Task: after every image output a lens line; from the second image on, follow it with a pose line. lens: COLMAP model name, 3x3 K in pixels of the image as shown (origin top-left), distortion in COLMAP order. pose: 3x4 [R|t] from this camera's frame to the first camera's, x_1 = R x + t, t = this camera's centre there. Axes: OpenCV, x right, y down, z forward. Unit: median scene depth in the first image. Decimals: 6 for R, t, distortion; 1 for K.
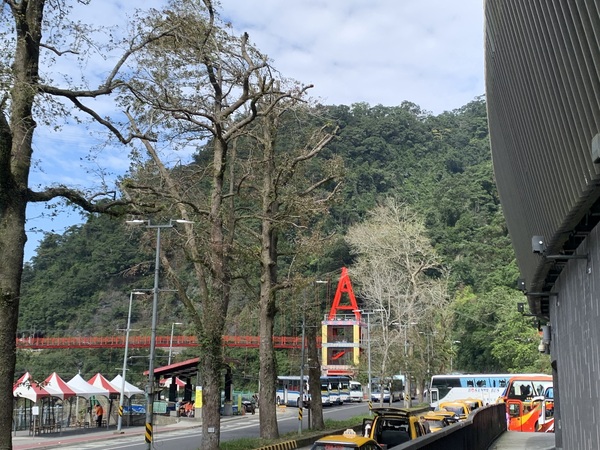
lens RADIAL K [[858.3, 0, 300.0], [0, 858.3, 225.0], [0, 0, 1]] dist [-0.009001, -0.075517]
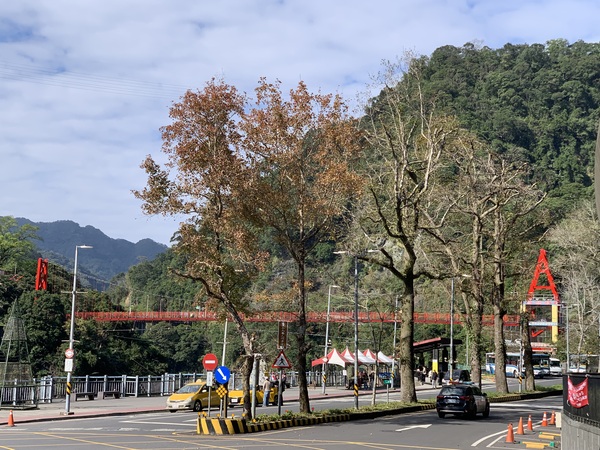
lens RADIAL K [[999.7, 0, 233.5], [0, 999.7, 238.7], [0, 0, 1]] dist [0.014071, -0.144422]
pose [[0.970644, -0.004470, -0.240481, -0.021235], [0.020362, 0.997765, 0.063640, -0.050251], [0.239659, -0.066669, 0.968565, -0.272918]]
